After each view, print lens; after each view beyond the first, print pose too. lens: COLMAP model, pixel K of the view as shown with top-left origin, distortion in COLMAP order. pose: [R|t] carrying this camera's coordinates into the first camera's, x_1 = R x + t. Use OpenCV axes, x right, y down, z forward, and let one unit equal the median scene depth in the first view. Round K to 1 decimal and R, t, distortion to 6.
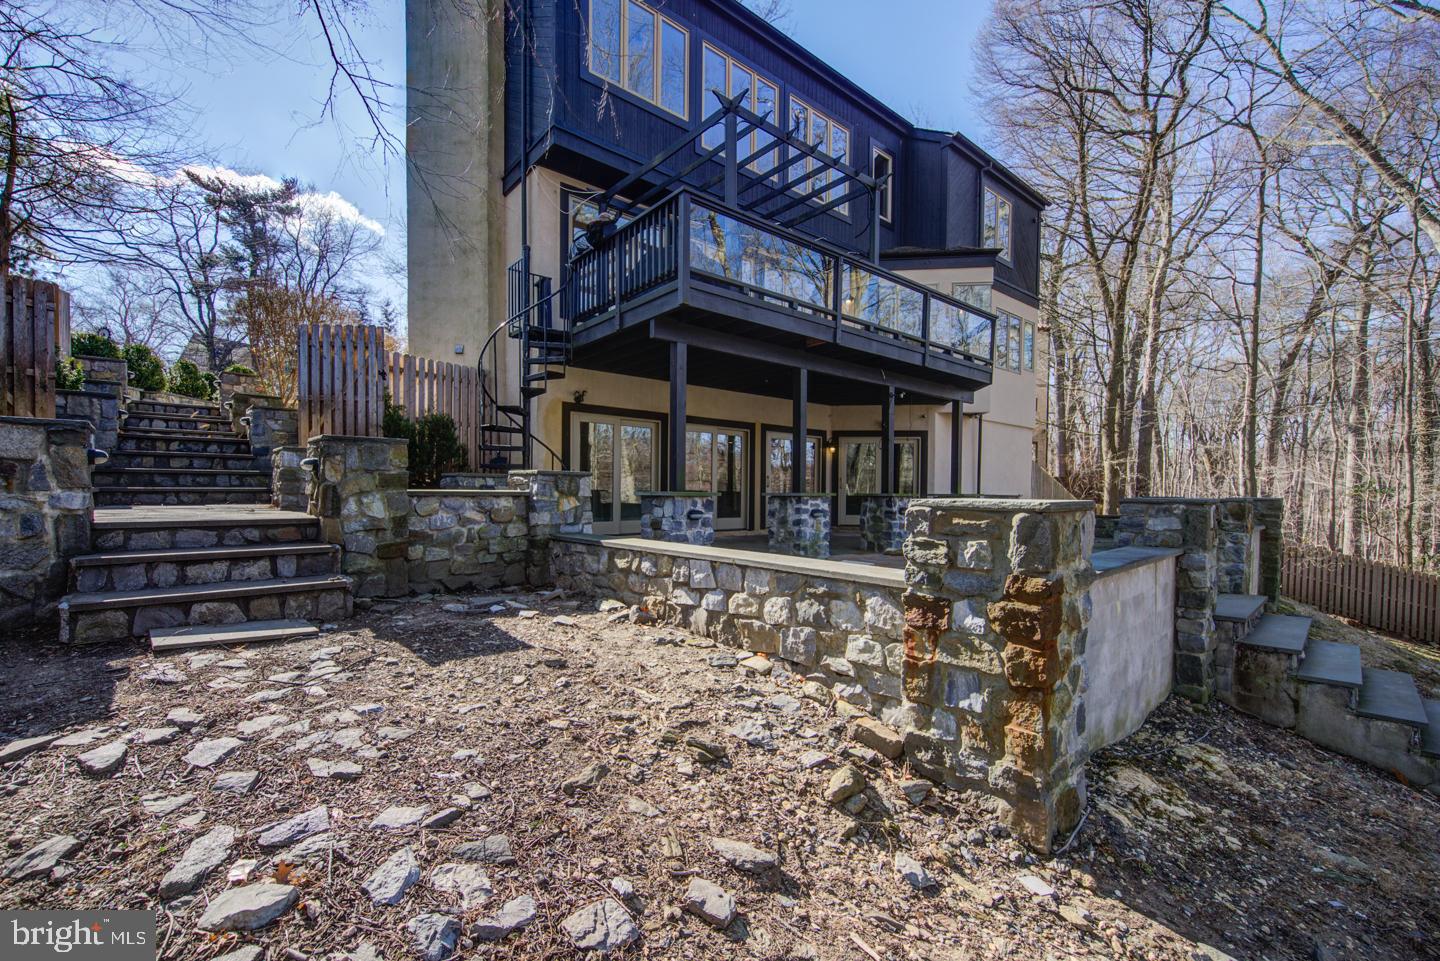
lens RADIAL K [[586.2, 0, 686.0], [0, 586.2, 507.6], [0, 0, 1]] dist [0.001587, 0.000299]
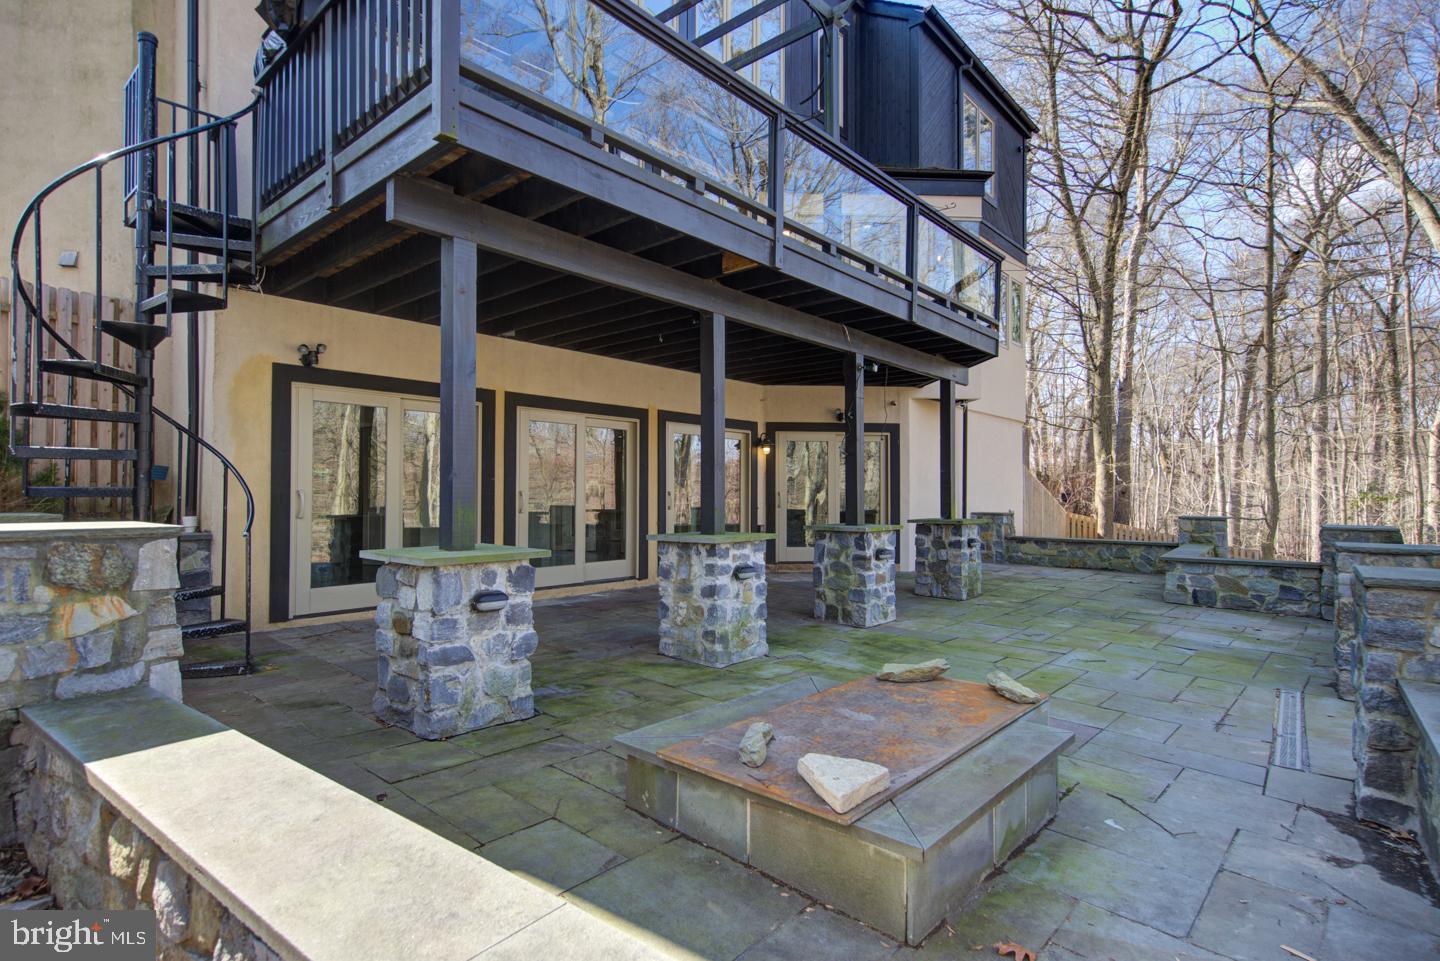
lens RADIAL K [[713.1, 0, 720.0], [0, 713.1, 480.5], [0, 0, 1]] dist [0.002145, -0.002066]
pose [[0.983019, -0.002573, 0.183486, 0.065317], [0.010482, 0.999056, -0.042148, -0.041517], [-0.183204, 0.043355, 0.982118, 0.286421]]
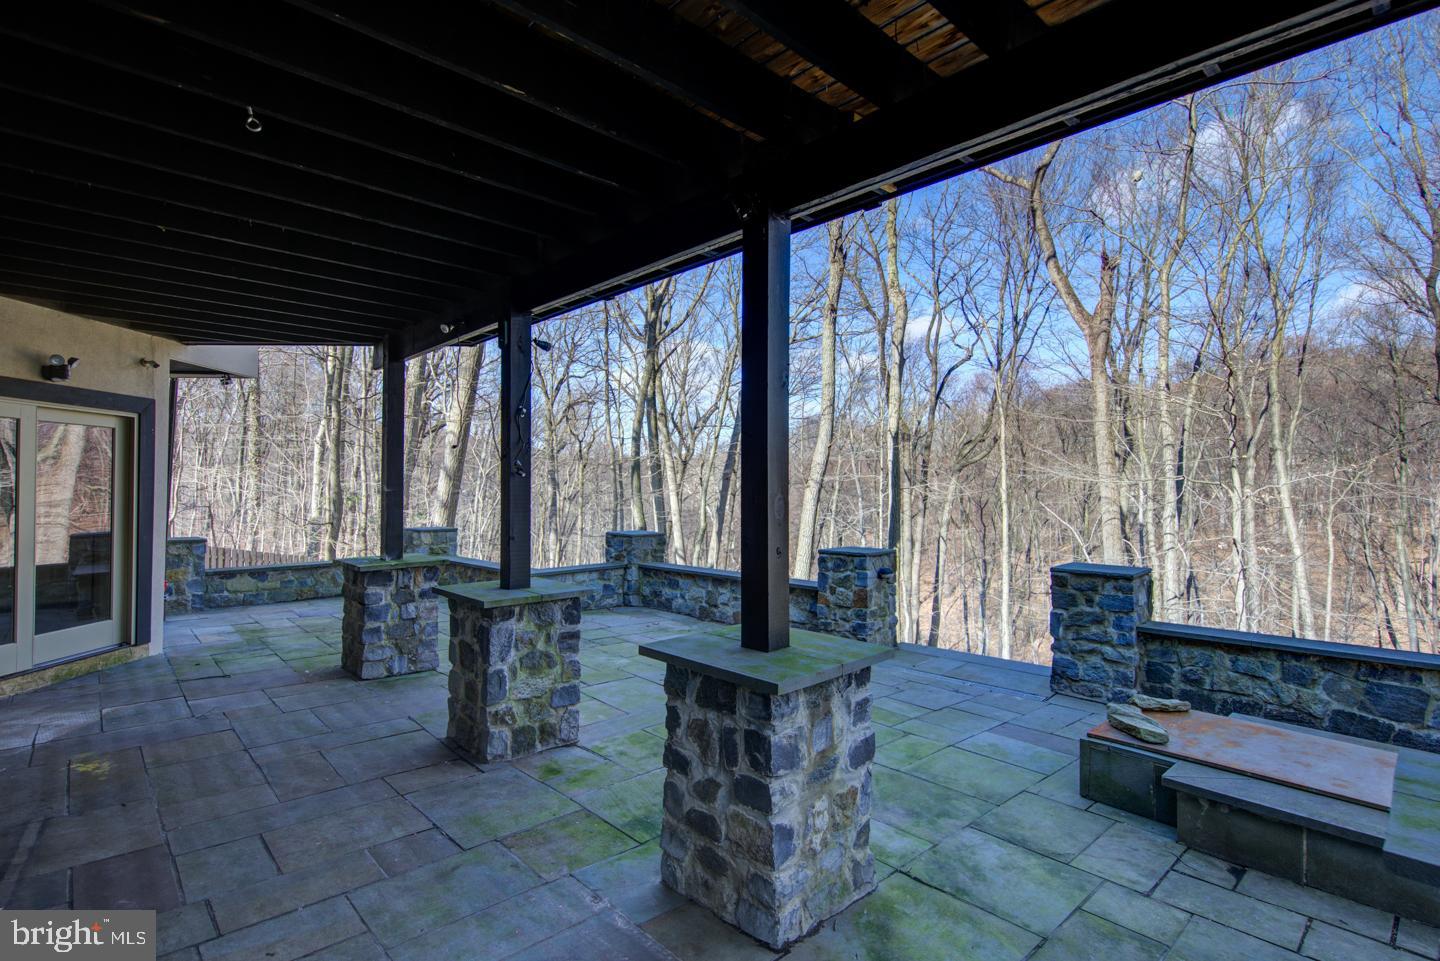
lens RADIAL K [[674.7, 0, 718.2], [0, 674.7, 474.5], [0, 0, 1]] dist [0.014842, -0.000310]
pose [[-0.077469, 0.011115, 0.996933, -0.121977], [0.023244, 0.999686, -0.009339, -0.093836], [-0.996724, 0.022449, -0.077703, 0.920877]]
